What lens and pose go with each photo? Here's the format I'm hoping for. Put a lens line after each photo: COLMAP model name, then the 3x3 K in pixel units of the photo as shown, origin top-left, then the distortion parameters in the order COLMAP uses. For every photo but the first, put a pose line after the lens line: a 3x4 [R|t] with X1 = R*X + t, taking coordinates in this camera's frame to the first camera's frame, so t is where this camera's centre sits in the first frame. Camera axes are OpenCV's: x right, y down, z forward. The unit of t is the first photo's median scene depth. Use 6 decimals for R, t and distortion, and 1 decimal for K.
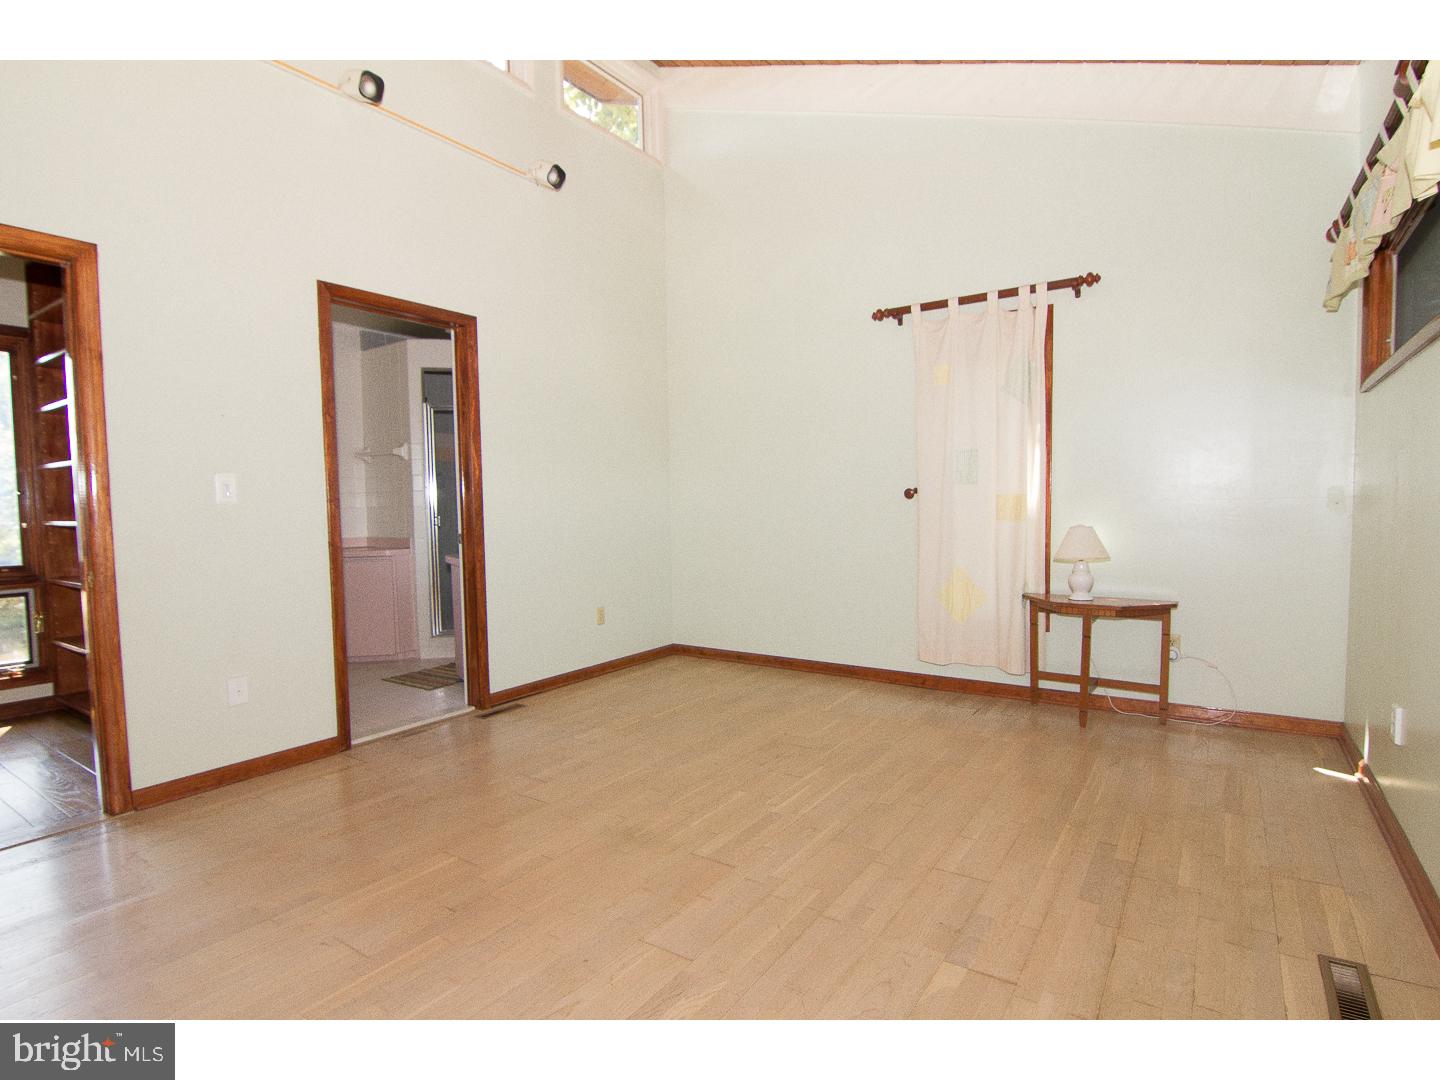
lens RADIAL K [[730.5, 0, 722.3], [0, 730.5, 548.1], [0, 0, 1]] dist [0.001270, -0.017363]
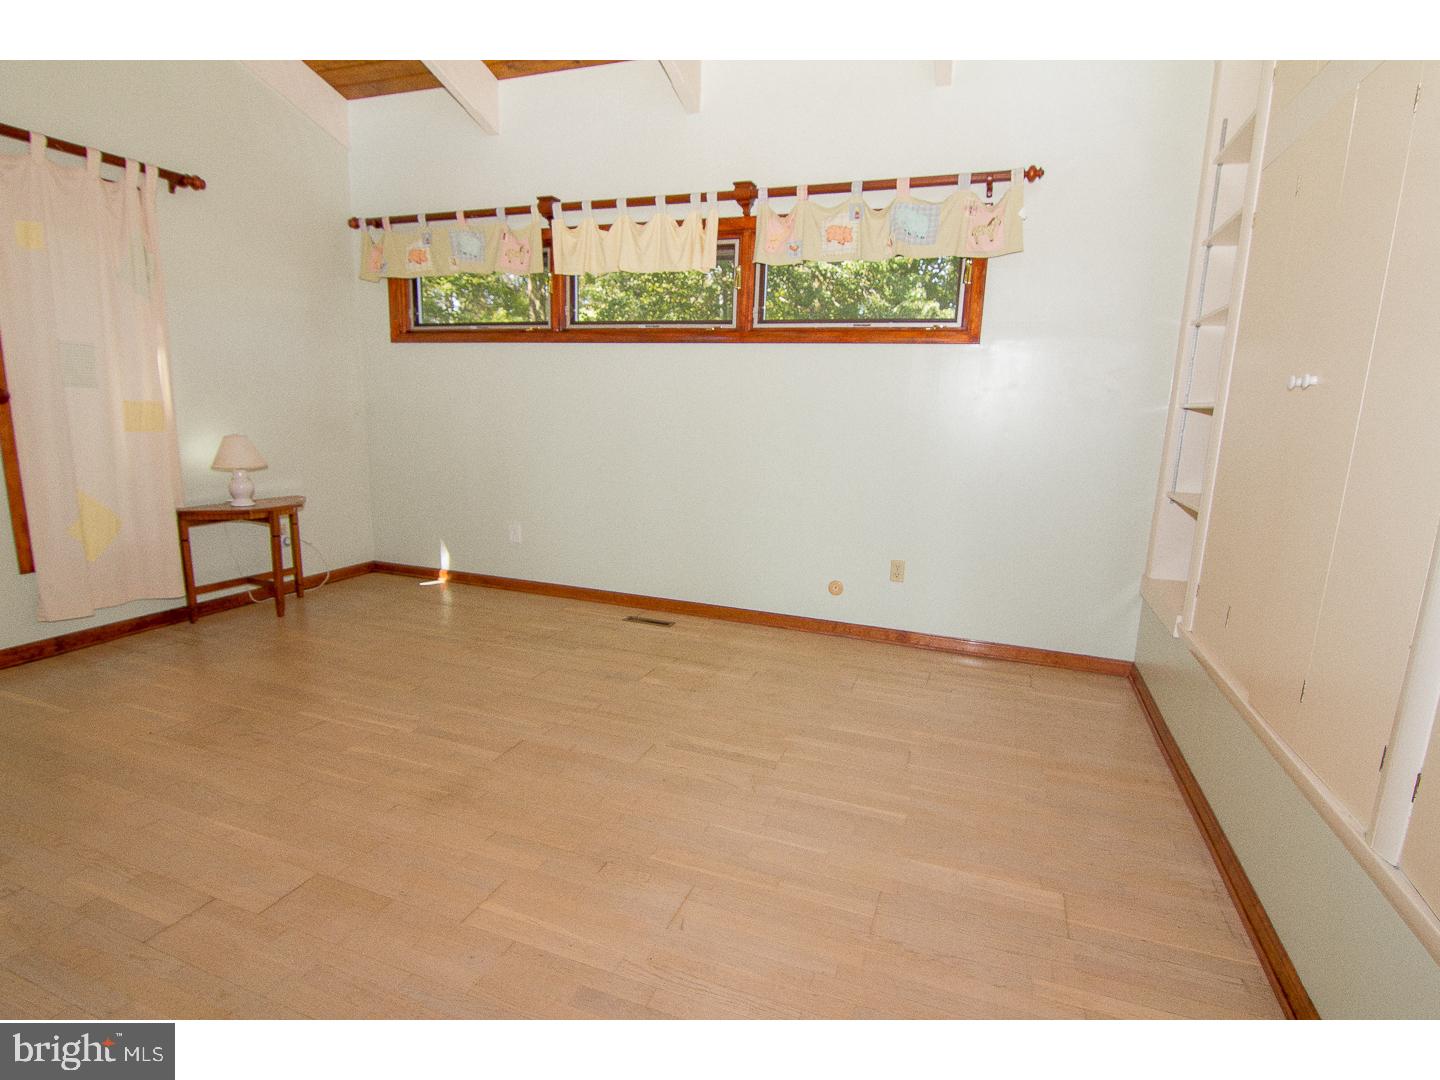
lens RADIAL K [[730.5, 0, 722.3], [0, 730.5, 548.1], [0, 0, 1]] dist [0.001270, -0.017363]
pose [[-0.243809, -0.178158, 0.953319, -0.694091], [0.026042, 0.981425, 0.190070, -0.051308], [-0.969474, 0.071167, -0.234641, 0.578355]]
